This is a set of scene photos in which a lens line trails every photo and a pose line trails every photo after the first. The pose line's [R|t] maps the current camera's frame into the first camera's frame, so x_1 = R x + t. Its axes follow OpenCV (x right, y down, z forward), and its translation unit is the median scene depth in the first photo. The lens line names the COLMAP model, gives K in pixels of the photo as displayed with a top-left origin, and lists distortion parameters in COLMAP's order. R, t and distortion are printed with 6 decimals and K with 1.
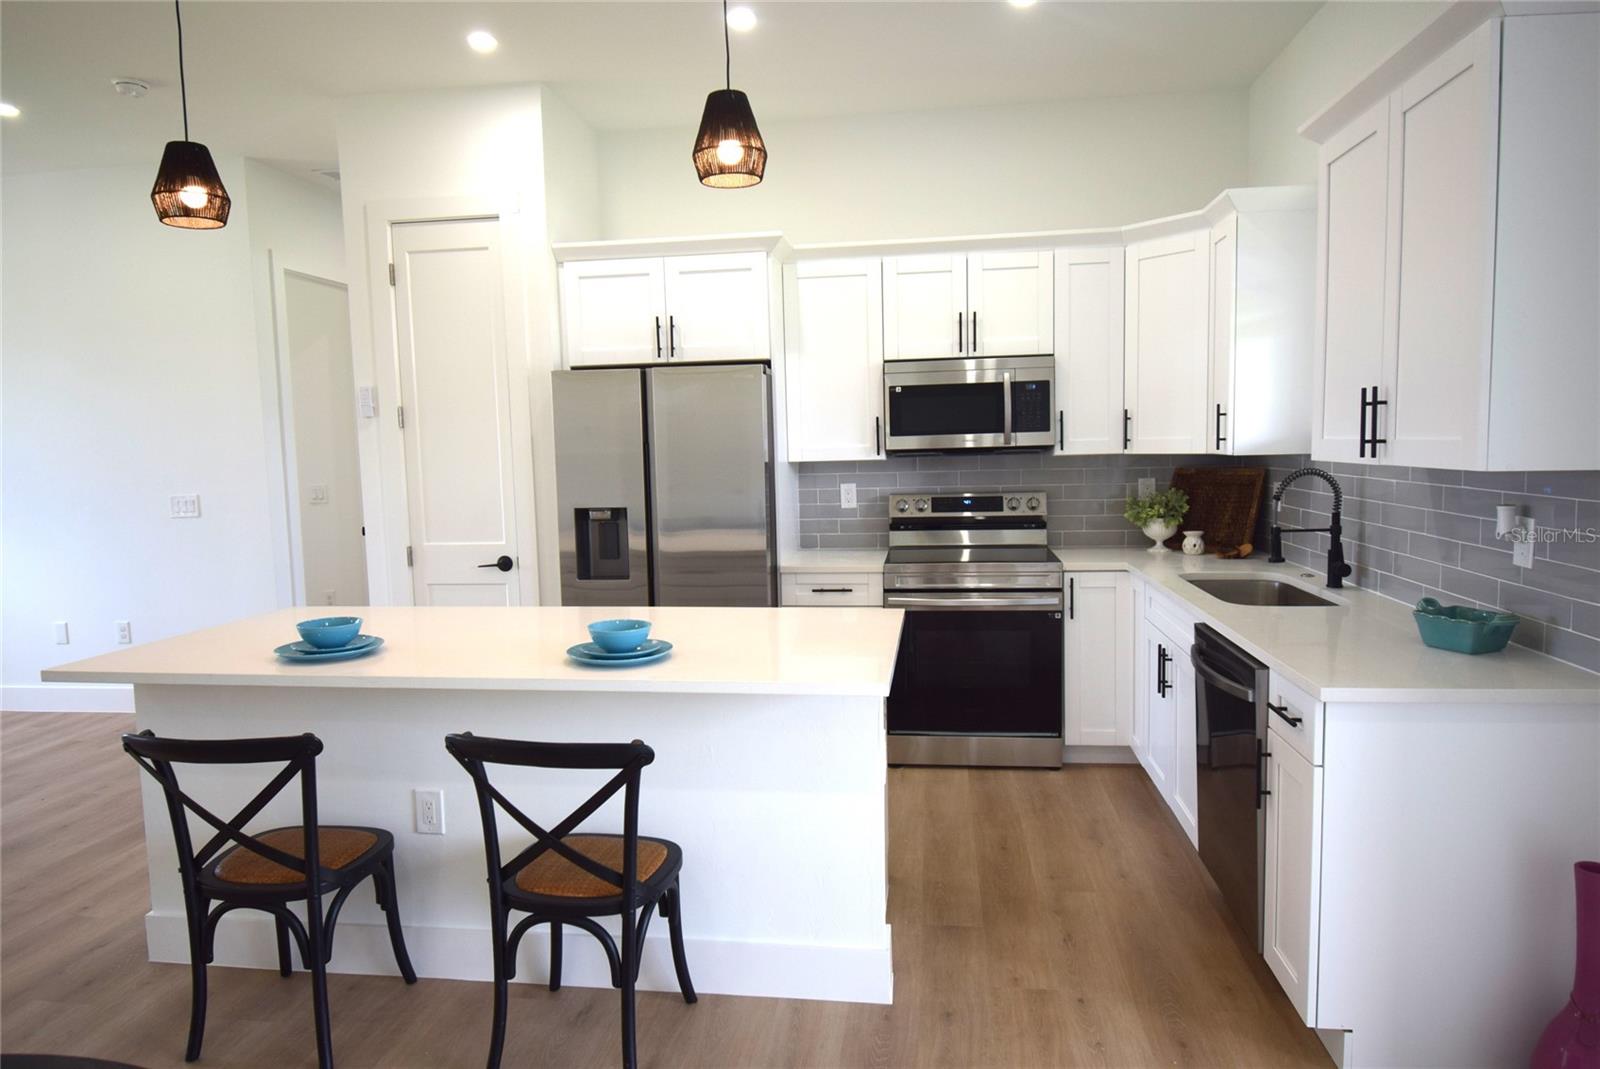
lens RADIAL K [[971.8, 0, 808.6], [0, 971.8, 533.7], [0, 0, 1]] dist [0.011145, -0.025571]
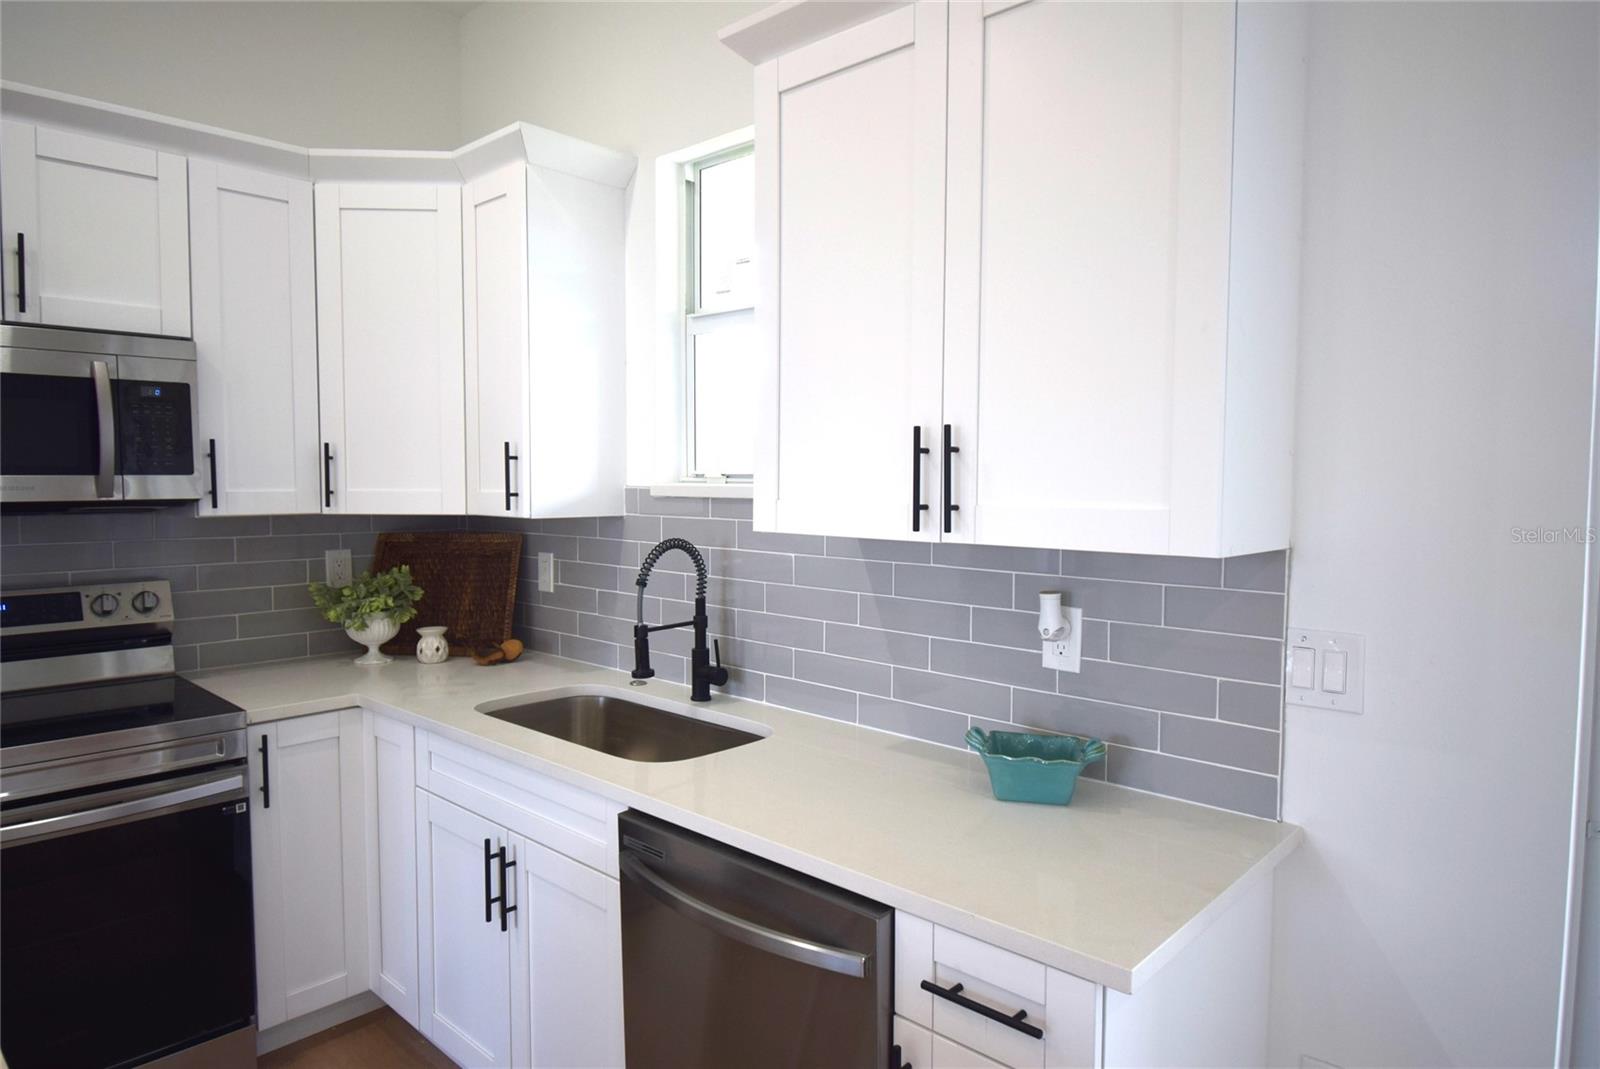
lens RADIAL K [[971.8, 0, 807.8], [0, 971.8, 532.8], [0, 0, 1]] dist [0.011145, -0.025571]
pose [[0.576252, -0.019263, 0.817045, -0.005872], [0.060034, 0.998019, -0.018812, -0.040785], [-0.815064, 0.059891, 0.576267, 0.399194]]
